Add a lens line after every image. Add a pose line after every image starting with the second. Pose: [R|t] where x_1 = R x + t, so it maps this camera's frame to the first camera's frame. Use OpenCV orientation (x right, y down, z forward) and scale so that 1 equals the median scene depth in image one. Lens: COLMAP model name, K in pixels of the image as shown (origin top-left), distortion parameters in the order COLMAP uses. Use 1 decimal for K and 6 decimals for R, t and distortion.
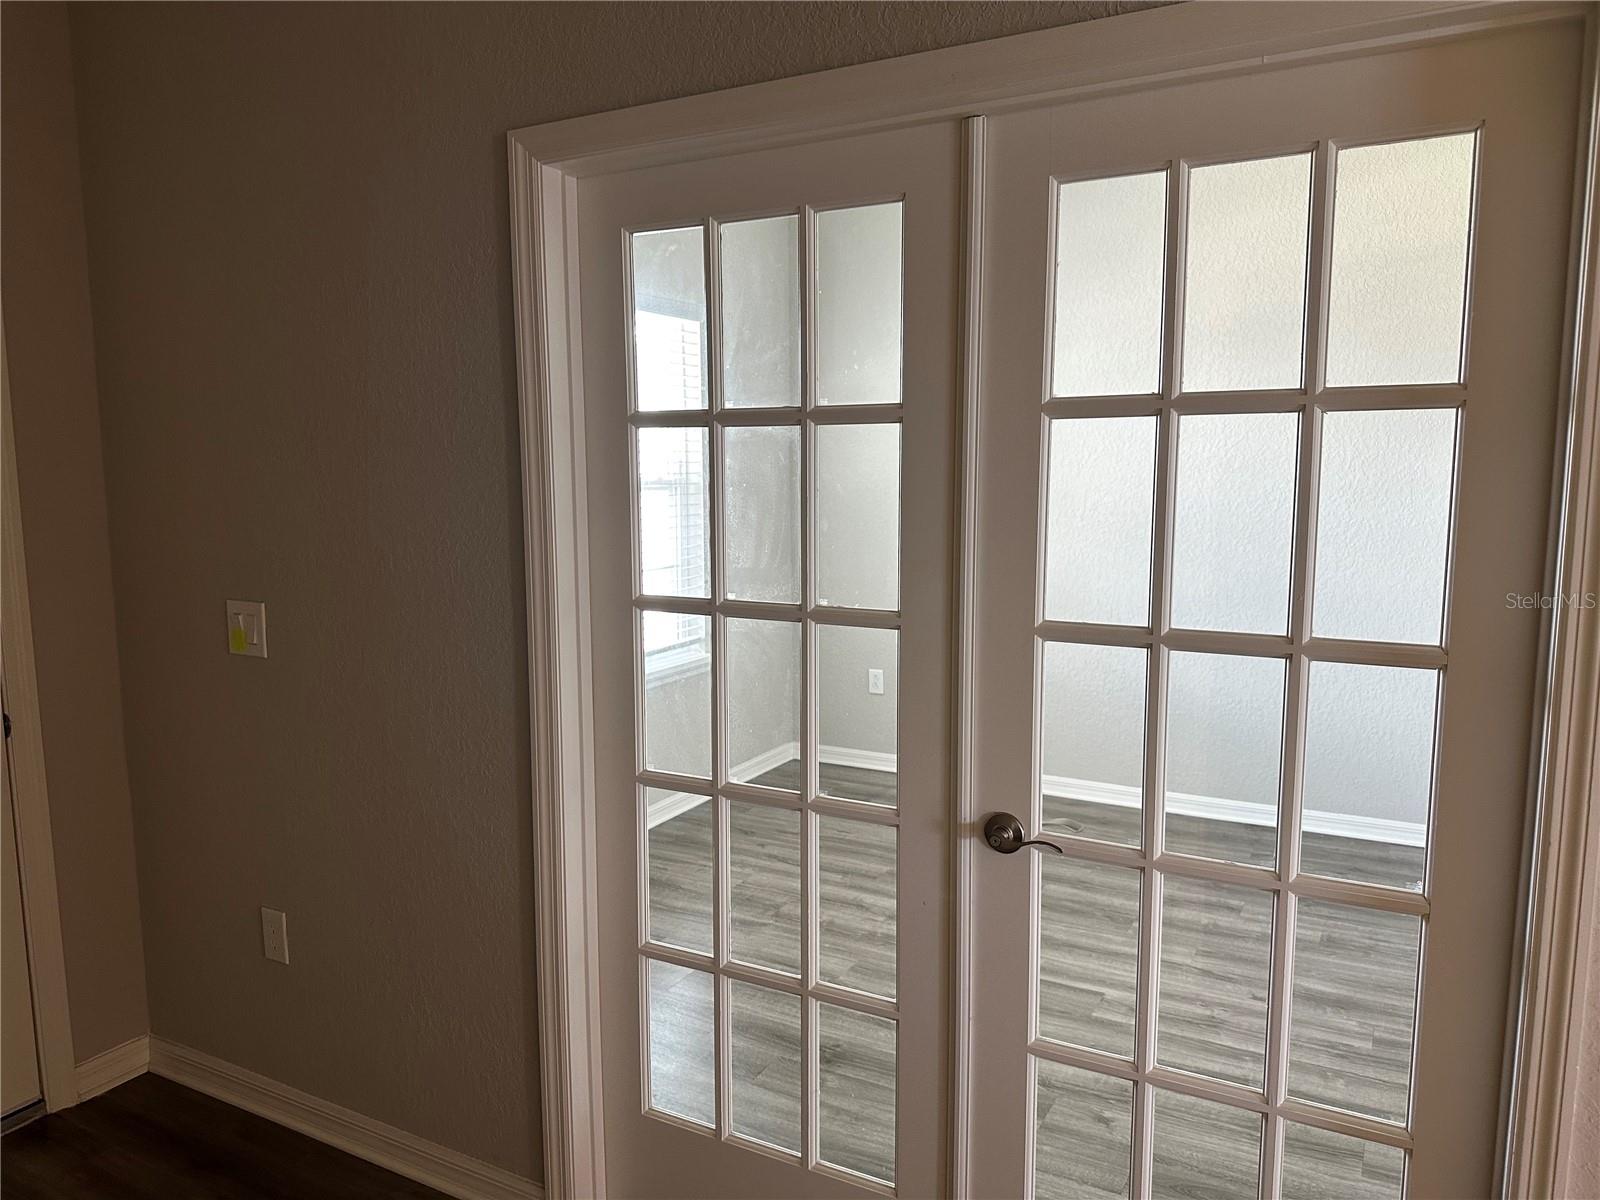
lens RADIAL K [[1121.2, 0, 791.7], [0, 1121.2, 599.2], [0, 0, 1]] dist [0.061615, -0.090424]
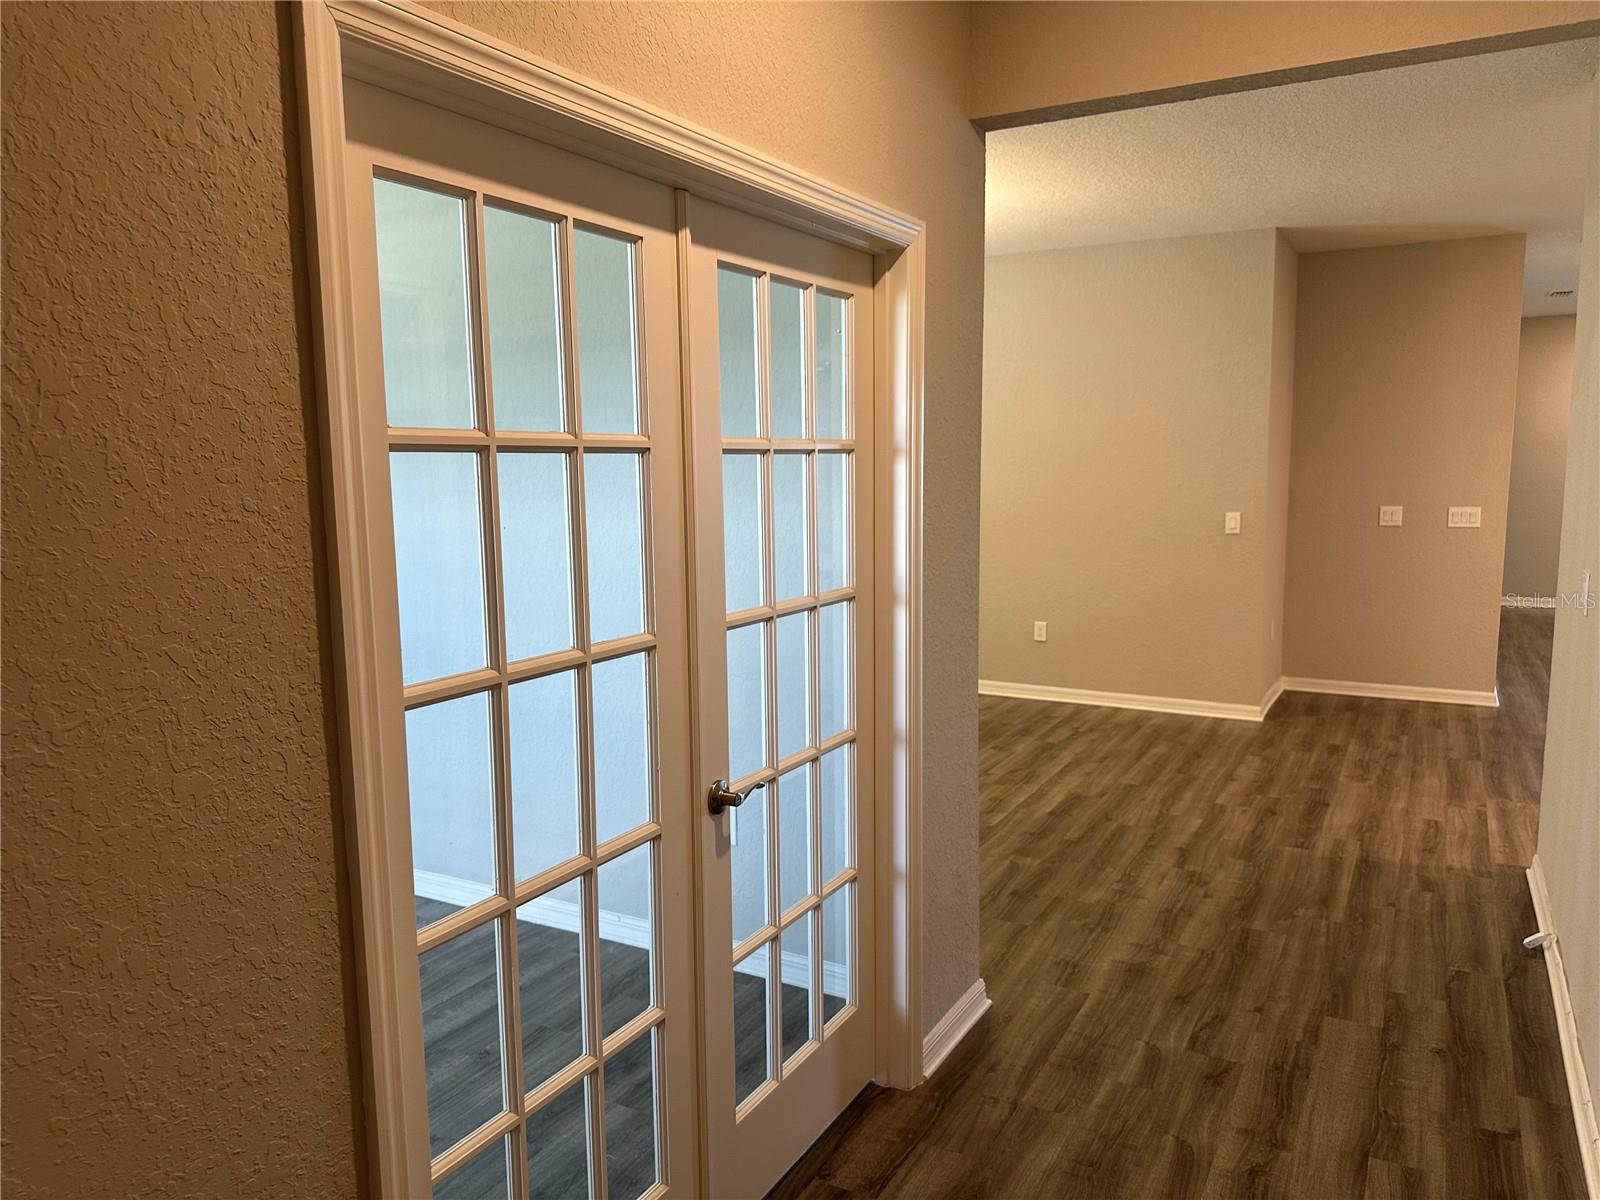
lens RADIAL K [[1121.2, 0, 791.7], [0, 1121.2, 599.2], [0, 0, 1]] dist [0.061615, -0.090424]
pose [[0.021223, -0.114999, 0.993139, -0.989395], [0.143543, 0.983421, 0.110806, -0.130410], [-0.989416, 0.140207, 0.037379, 0.844512]]
